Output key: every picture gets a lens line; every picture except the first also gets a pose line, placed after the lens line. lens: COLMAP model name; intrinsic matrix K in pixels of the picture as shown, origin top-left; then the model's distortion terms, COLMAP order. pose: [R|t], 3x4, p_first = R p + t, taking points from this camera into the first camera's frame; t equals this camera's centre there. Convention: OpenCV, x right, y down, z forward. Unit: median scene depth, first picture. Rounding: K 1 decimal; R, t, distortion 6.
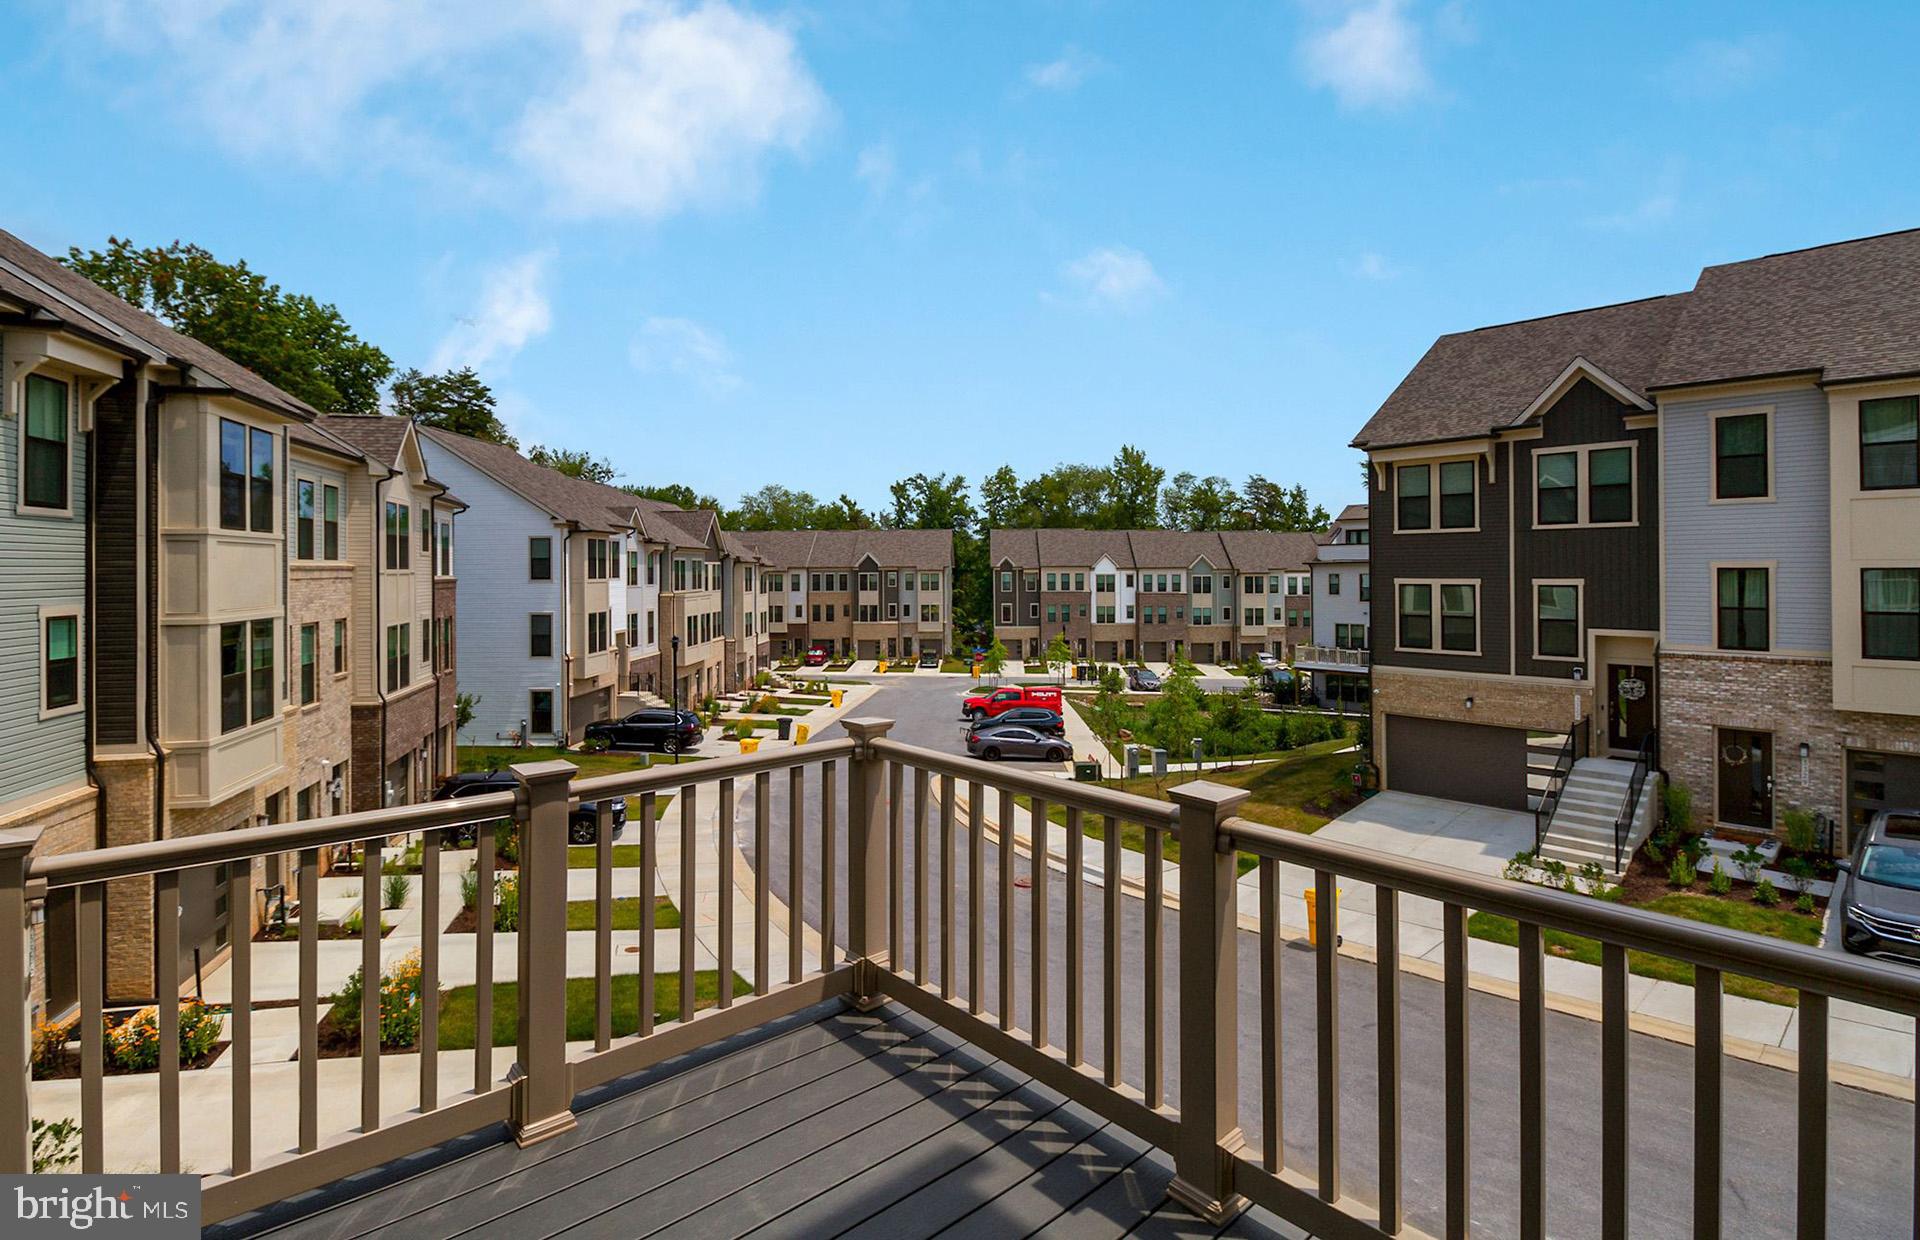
lens RADIAL K [[908.3, 0, 931.3], [0, 908.3, 565.3], [0, 0, 1]] dist [0.001058, 0.000208]
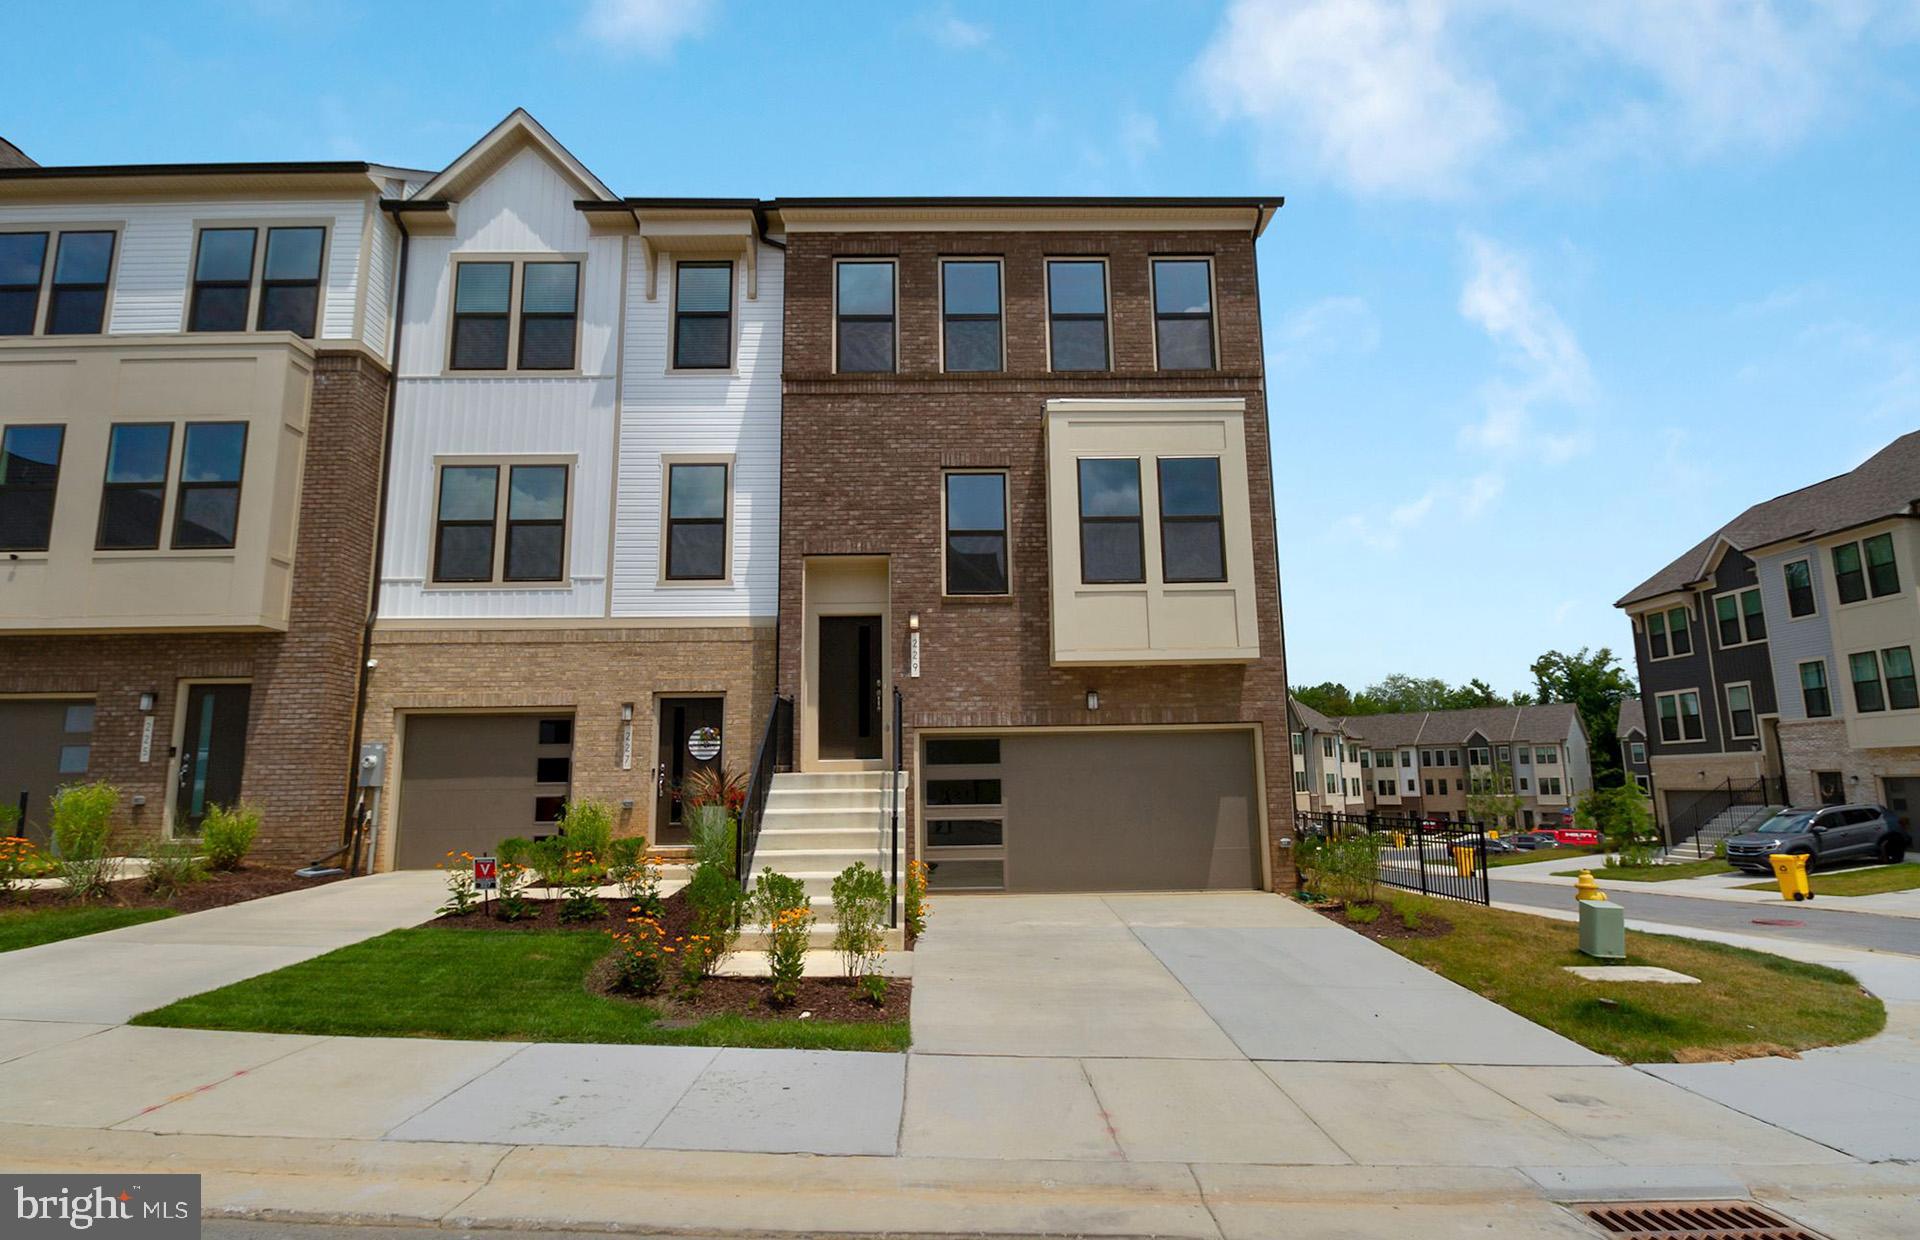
lens RADIAL K [[908.3, 0, 953.2], [0, 908.3, 630.6], [0, 0, 1]] dist [0.001058, 0.000208]
pose [[0.760873, -0.111816, -0.639195, 0.157937], [0.011166, 0.987152, -0.159394, 0.035185], [0.648805, 0.114142, 0.752346, -0.211413]]
